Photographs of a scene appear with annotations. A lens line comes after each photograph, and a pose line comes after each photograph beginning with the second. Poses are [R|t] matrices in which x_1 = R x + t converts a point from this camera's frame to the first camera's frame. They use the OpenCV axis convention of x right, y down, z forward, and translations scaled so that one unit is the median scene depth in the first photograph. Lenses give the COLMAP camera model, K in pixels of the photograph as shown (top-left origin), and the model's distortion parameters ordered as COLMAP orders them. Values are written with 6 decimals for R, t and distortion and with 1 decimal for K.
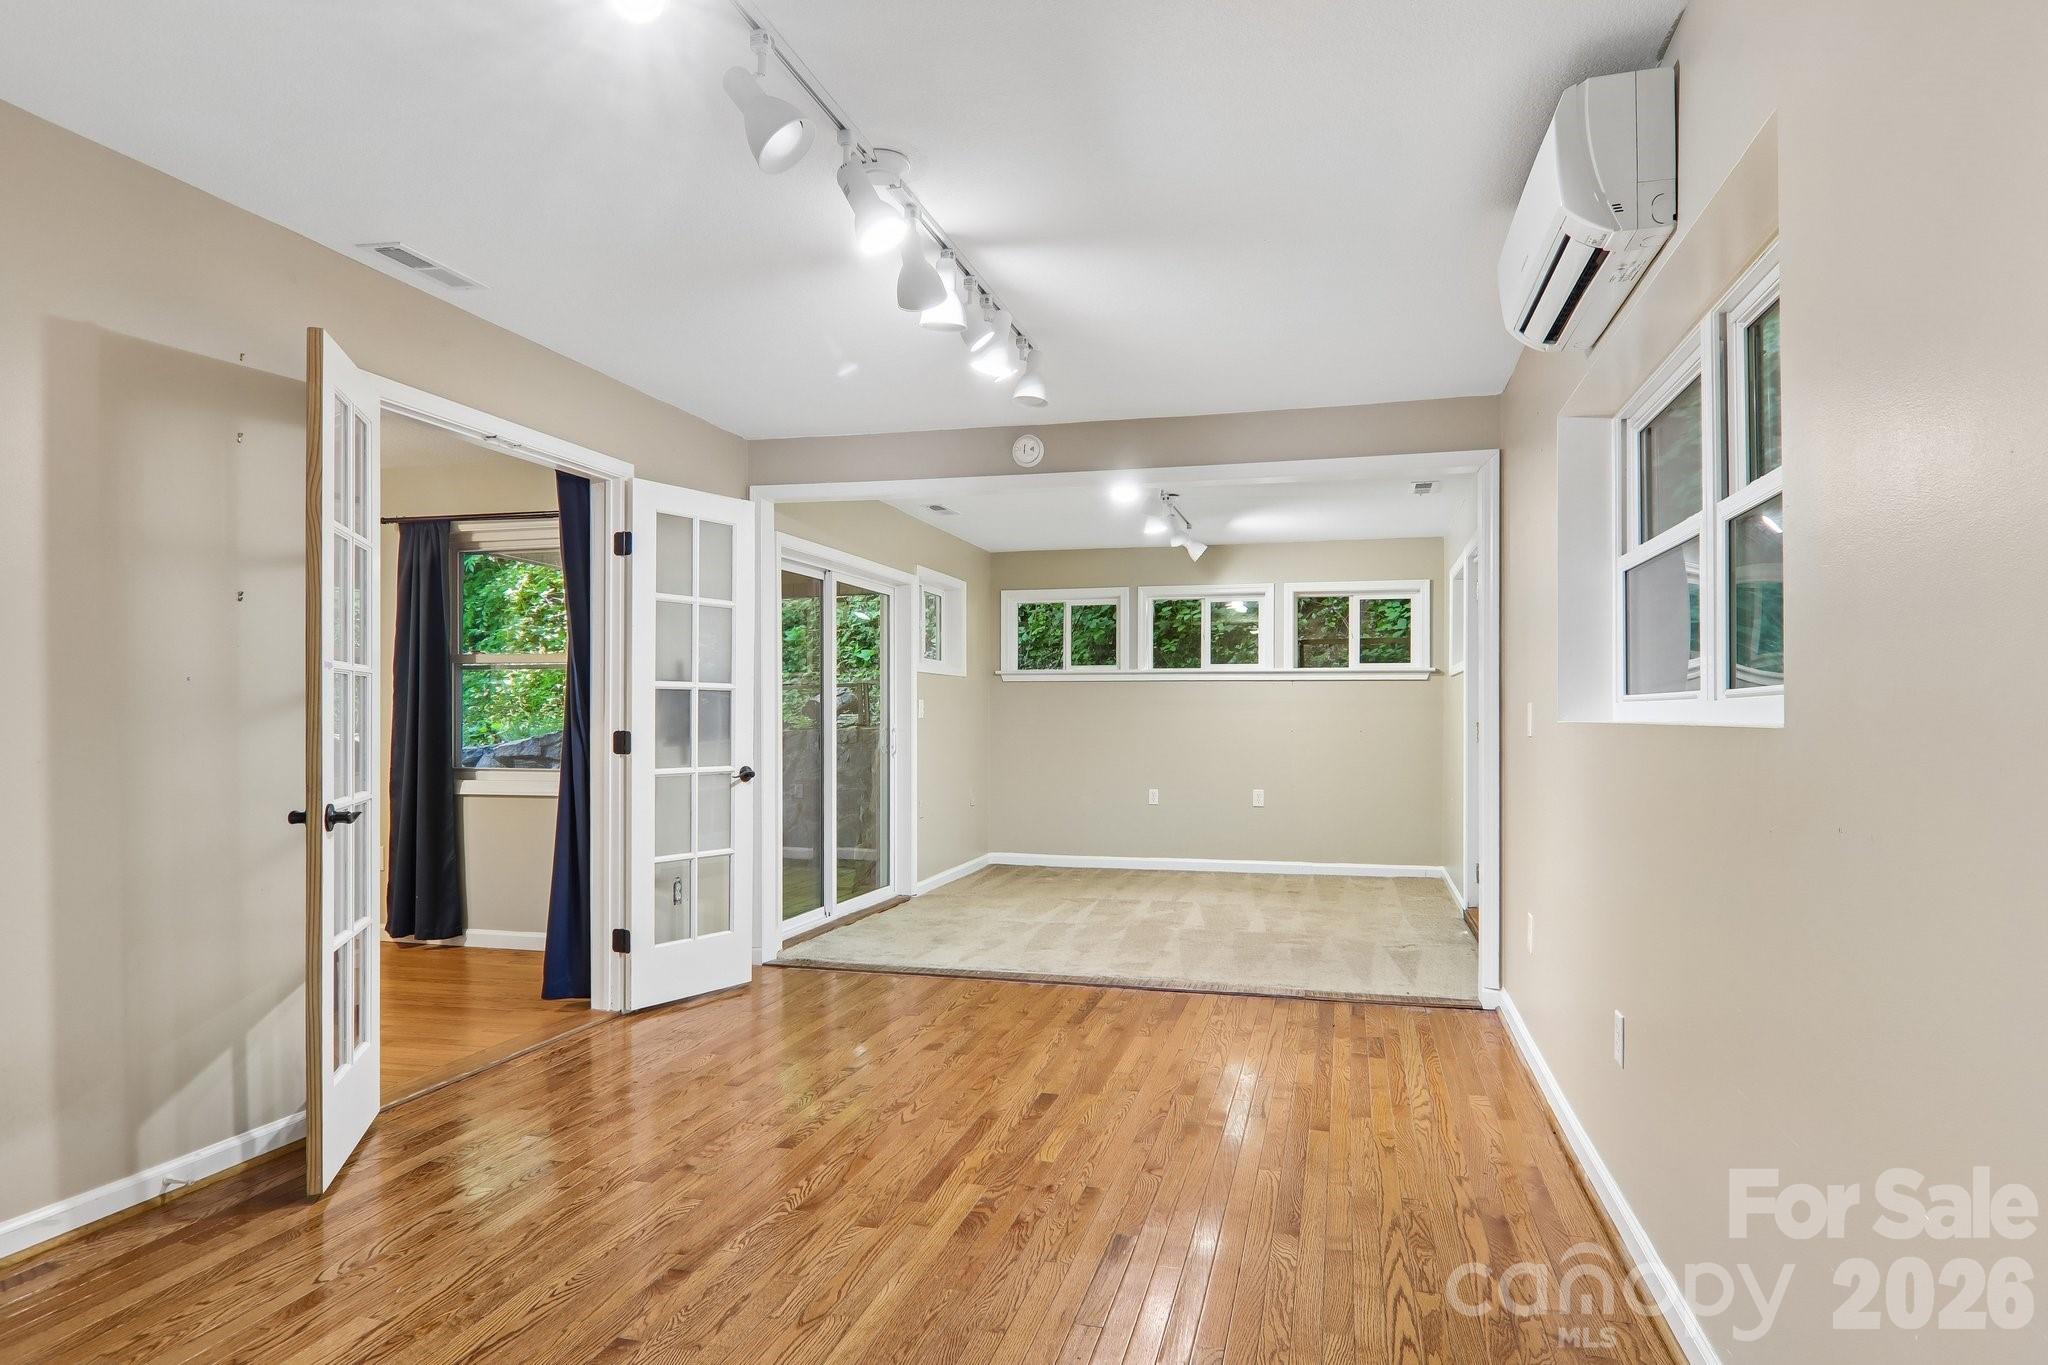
lens RADIAL K [[1159.3, 0, 1021.7], [0, 1159.3, 699.9], [0, 0, 1]] dist [0.002158, -0.005832]
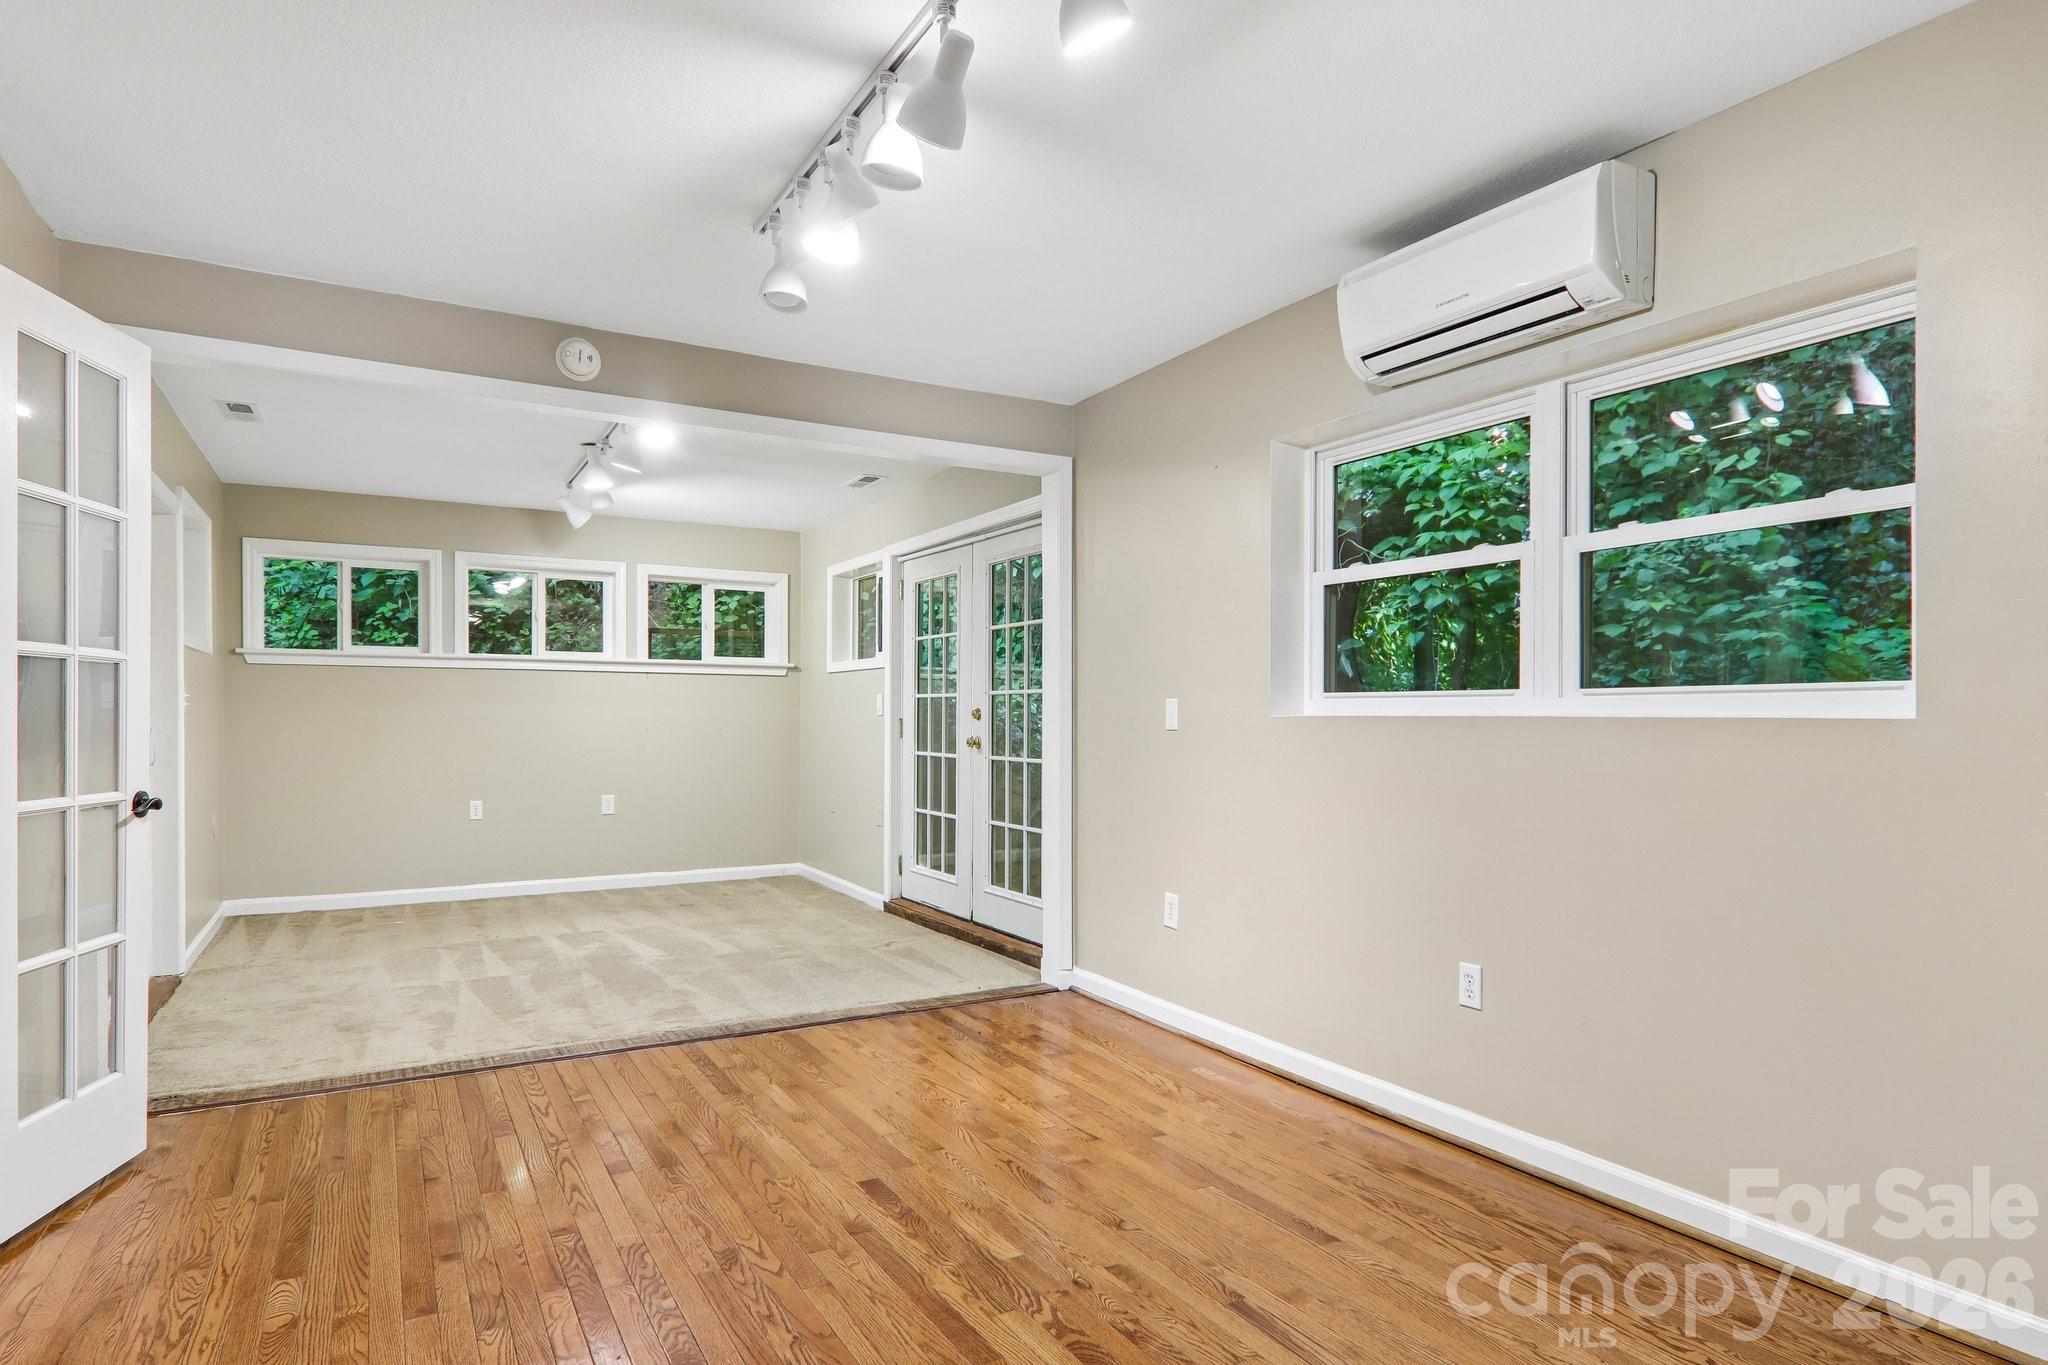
lens RADIAL K [[1159.3, 0, 1016.9], [0, 1159.3, 719.4], [0, 0, 1]] dist [0.002158, -0.005832]
pose [[0.709901, -0.000212, 0.704301, -0.325900], [-0.012862, 0.999829, 0.013265, 0.006832], [-0.704184, -0.018476, 0.709777, 0.255688]]
